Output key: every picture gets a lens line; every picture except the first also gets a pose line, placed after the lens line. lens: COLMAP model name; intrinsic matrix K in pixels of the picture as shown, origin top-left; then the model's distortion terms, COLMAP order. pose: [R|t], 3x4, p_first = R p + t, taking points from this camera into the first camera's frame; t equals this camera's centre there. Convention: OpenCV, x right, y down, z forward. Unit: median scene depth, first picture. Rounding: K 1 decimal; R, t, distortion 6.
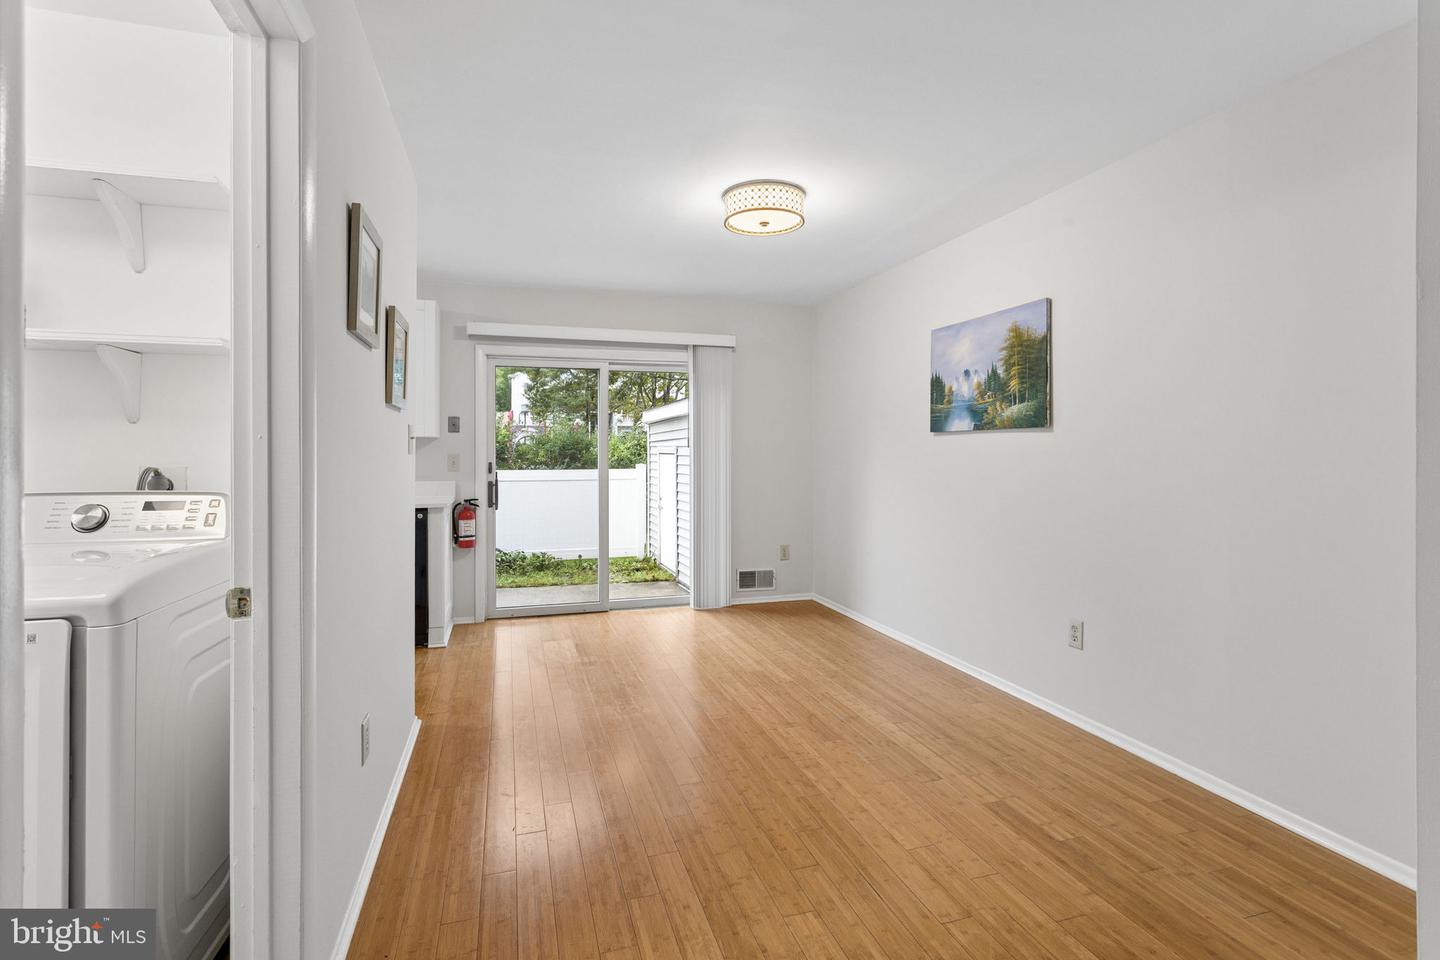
lens RADIAL K [[710.8, 0, 717.1], [0, 710.8, 429.6], [0, 0, 1]] dist [0.000491, 0.000043]
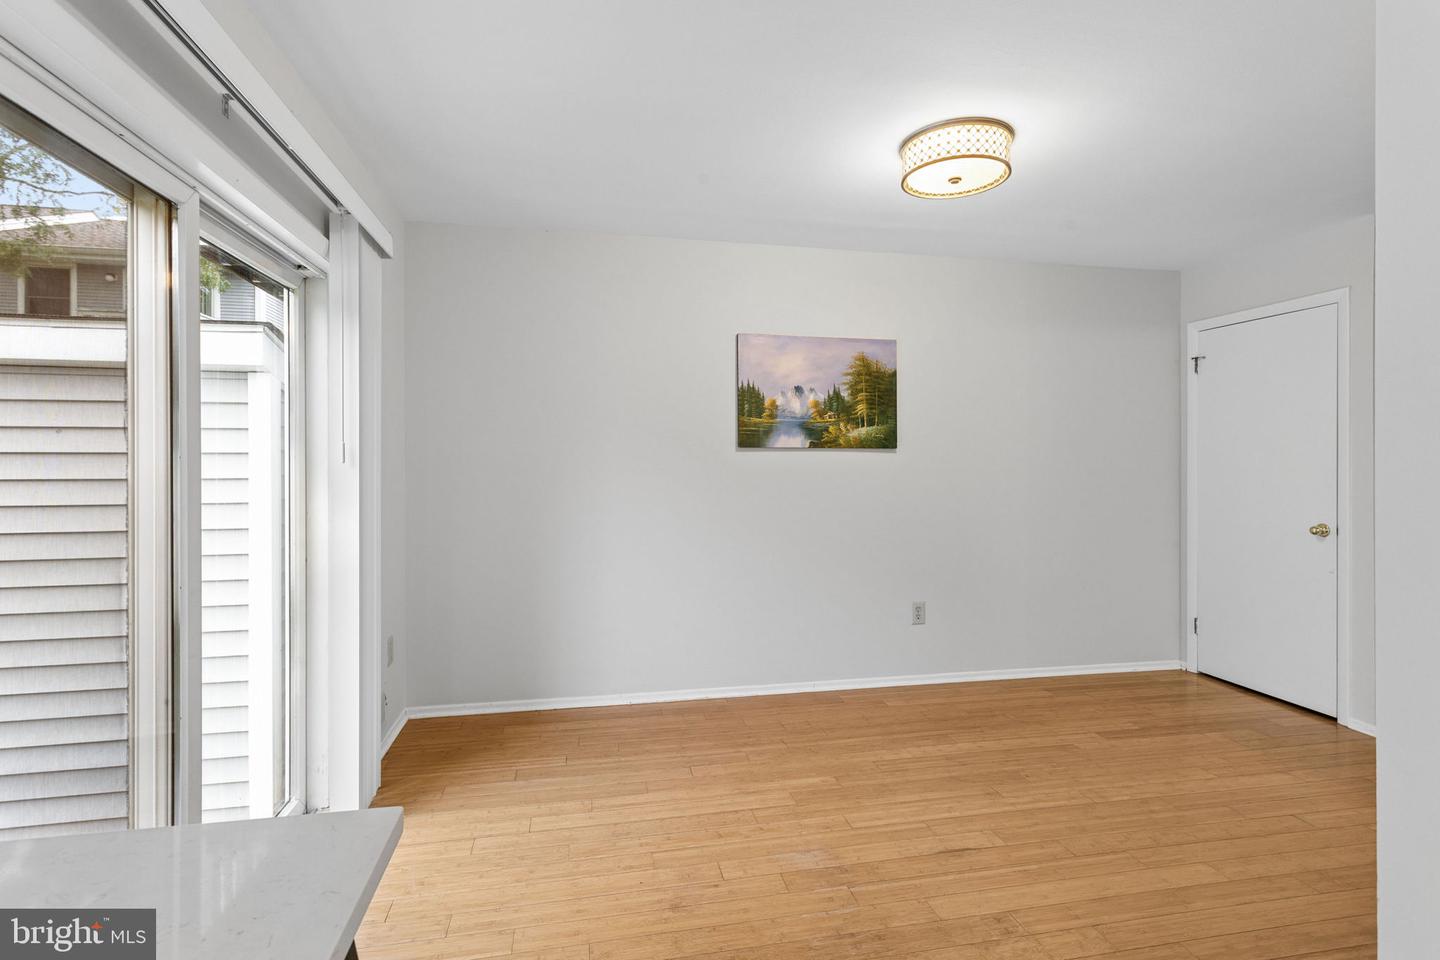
lens RADIAL K [[682.7, 0, 712.3], [0, 682.7, 455.4], [0, 0, 1]] dist [0.001879, 0.000383]
pose [[0.085062, 0.007890, 0.996344, -0.652187], [-0.035450, 0.999360, -0.004887, 0.022516], [-0.995745, -0.034905, 0.085287, 1.119018]]
